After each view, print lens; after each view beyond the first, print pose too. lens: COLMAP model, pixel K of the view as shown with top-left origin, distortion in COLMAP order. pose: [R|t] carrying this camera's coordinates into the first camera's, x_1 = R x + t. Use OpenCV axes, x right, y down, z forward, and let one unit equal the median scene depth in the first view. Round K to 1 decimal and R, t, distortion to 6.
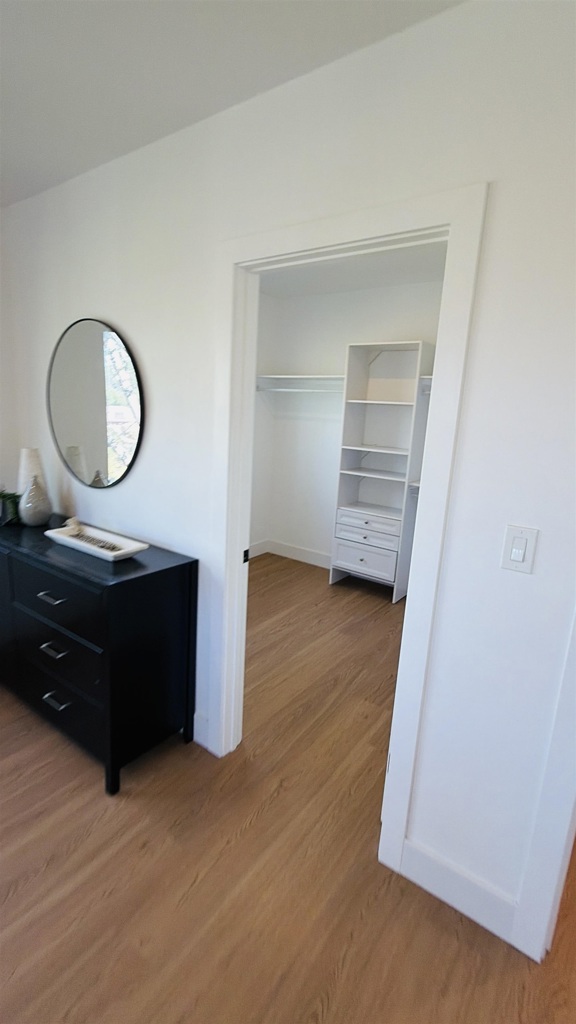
lens RADIAL K [[471.2, 0, 291.0], [0, 471.2, 514.2], [0, 0, 1]] dist [0.004663, 0.000865]
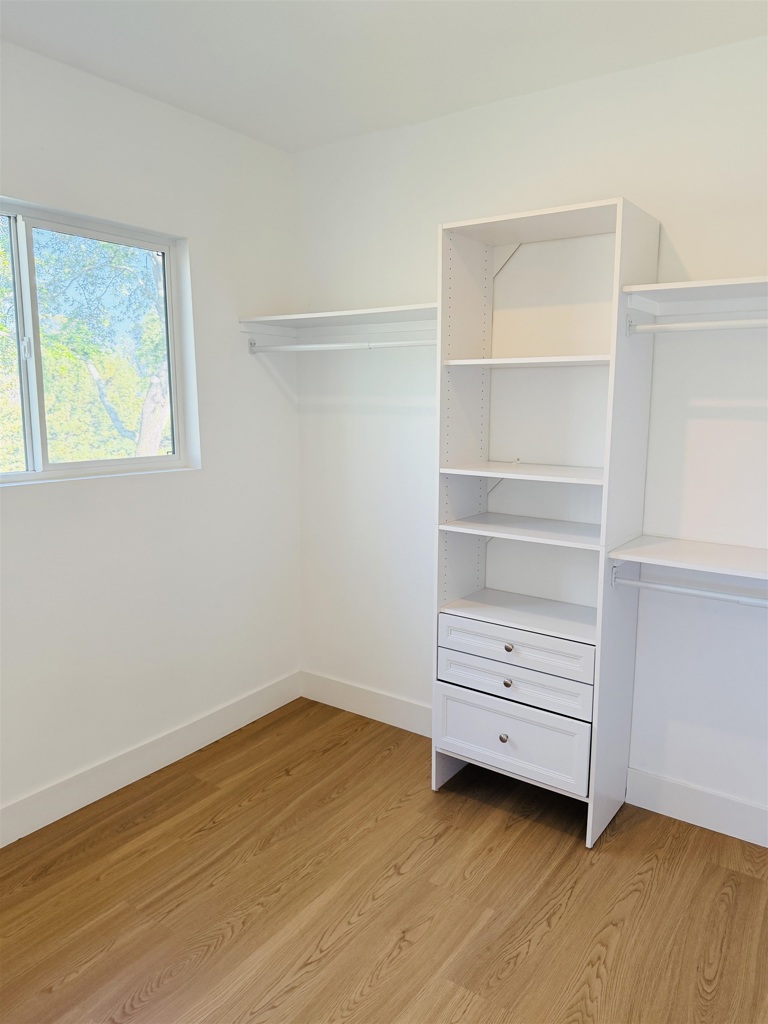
lens RADIAL K [[717.9, 0, 389.7], [0, 717.9, 516.7], [0, 0, 1]] dist [0.009760, -0.007761]
pose [[0.998493, -0.054629, -0.005224, 0.071669], [0.054339, 0.997501, -0.045158, -0.083587], [0.007678, 0.044806, 0.998966, 0.404178]]
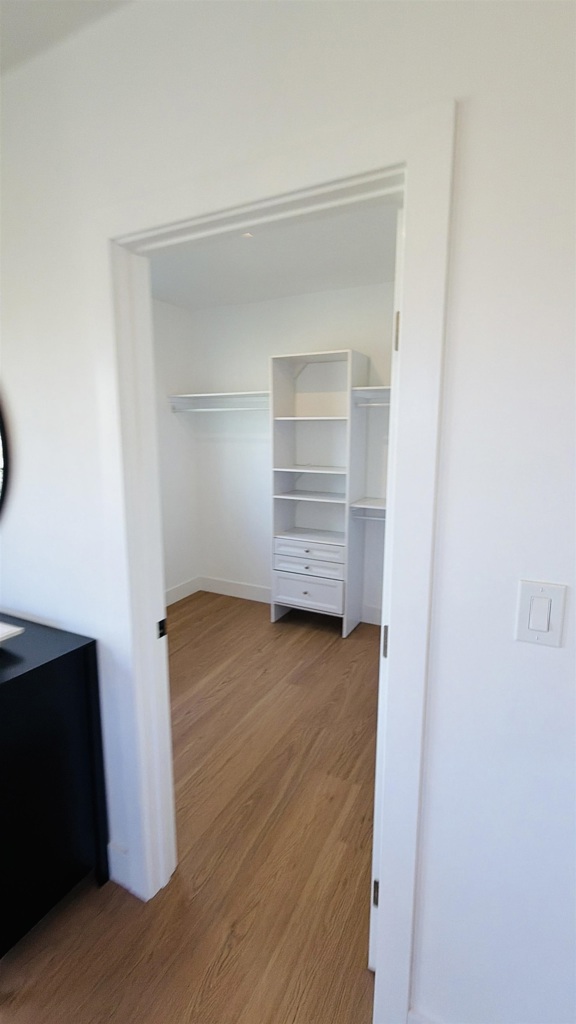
lens RADIAL K [[471.2, 0, 287.2], [0, 471.2, 512.8], [0, 0, 1]] dist [0.004663, 0.000865]
pose [[0.988020, -0.078422, 0.132916, 0.009172], [0.083698, 0.995891, -0.034579, -0.029690], [-0.129658, 0.045289, 0.990524, 0.121391]]
